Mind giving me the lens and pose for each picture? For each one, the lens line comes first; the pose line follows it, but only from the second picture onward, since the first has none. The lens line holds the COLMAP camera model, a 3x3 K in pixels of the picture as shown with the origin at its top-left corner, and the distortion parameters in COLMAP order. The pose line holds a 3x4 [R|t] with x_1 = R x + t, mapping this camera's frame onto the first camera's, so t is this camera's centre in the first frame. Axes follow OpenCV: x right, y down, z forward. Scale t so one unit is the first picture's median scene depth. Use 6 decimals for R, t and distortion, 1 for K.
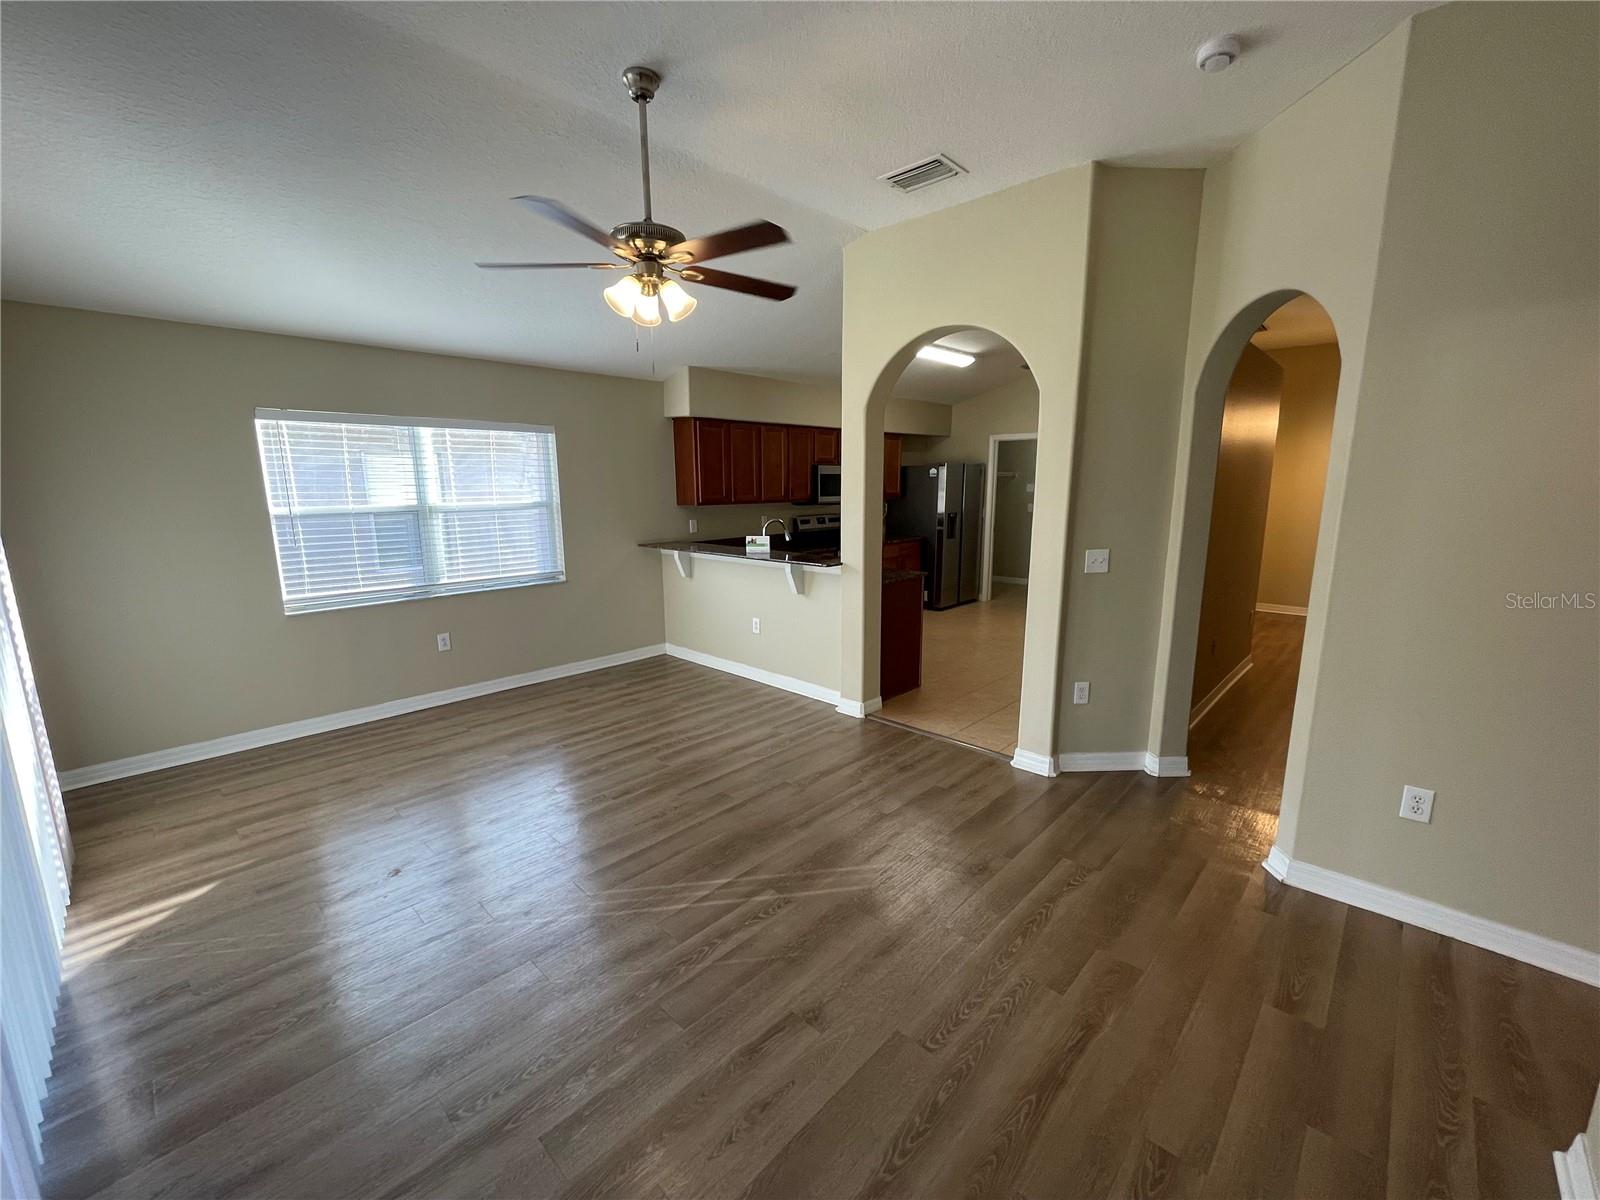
lens RADIAL K [[653.6, 0, 800.0], [0, 653.6, 600.0], [0, 0, 1]] dist [0.004483, 0.000113]
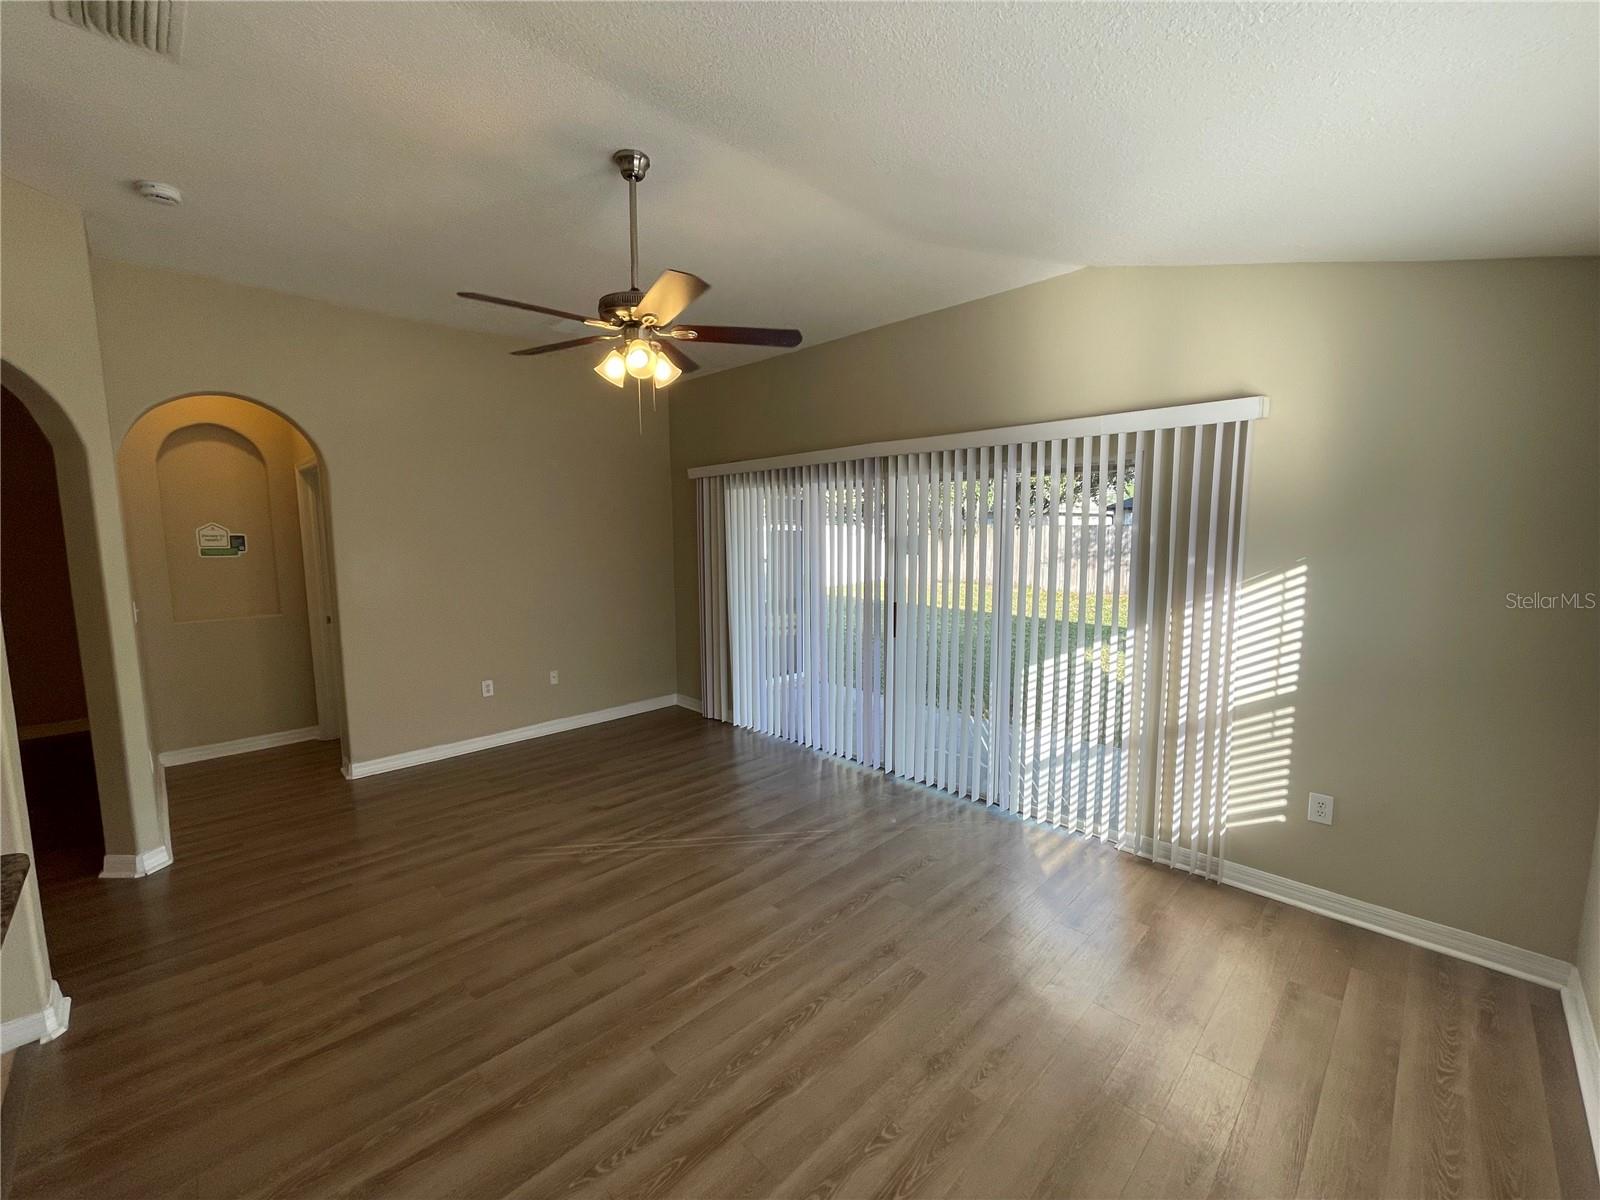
lens RADIAL K [[653.6, 0, 800.0], [0, 653.6, 600.0], [0, 0, 1]] dist [0.004483, 0.000113]
pose [[-0.999470, 0.007628, 0.031663, -0.384516], [0.016356, 0.958258, 0.285437, -0.296083], [-0.028164, 0.285804, -0.957874, 1.570282]]
